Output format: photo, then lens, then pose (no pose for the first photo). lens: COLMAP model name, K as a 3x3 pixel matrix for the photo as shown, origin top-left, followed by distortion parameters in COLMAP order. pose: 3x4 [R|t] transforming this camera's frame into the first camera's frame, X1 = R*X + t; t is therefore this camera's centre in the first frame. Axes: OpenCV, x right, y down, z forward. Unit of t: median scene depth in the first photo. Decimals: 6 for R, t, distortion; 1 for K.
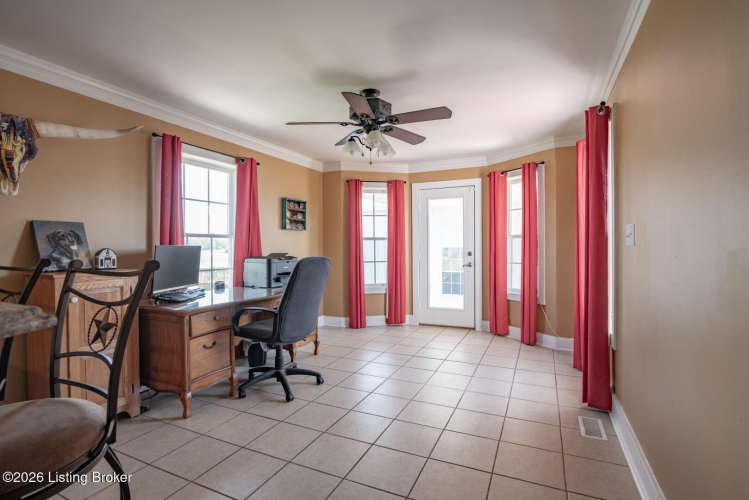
lens RADIAL K [[349.9, 0, 377.5], [0, 349.9, 248.0], [0, 0, 1]] dist [-0.017815, 0.001426]
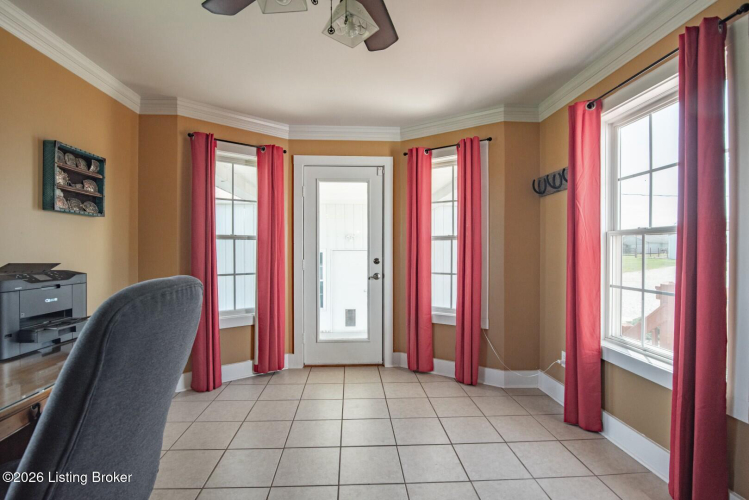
lens RADIAL K [[356.6, 0, 356.3], [0, 356.6, 251.3], [0, 0, 1]] dist [-0.016539, -0.000925]
pose [[0.901546, 0.006194, 0.432639, -0.092248], [-0.004668, 0.999979, -0.004590, 0.000154], [-0.432658, 0.002119, 0.901556, 0.365888]]
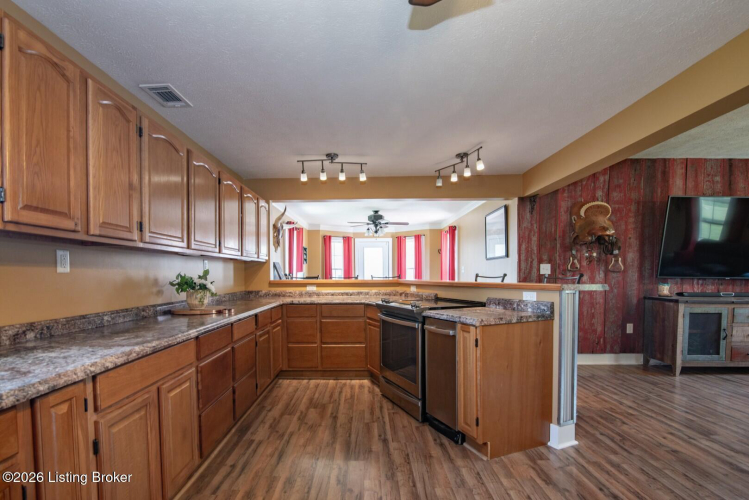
lens RADIAL K [[349.9, 0, 368.2], [0, 349.9, 284.5], [0, 0, 1]] dist [-0.017815, 0.001426]
pose [[0.911548, -0.008846, 0.411098, -0.613379], [0.001816, 0.999845, 0.017490, 0.017713], [-0.411189, -0.015197, 0.911423, -0.692910]]
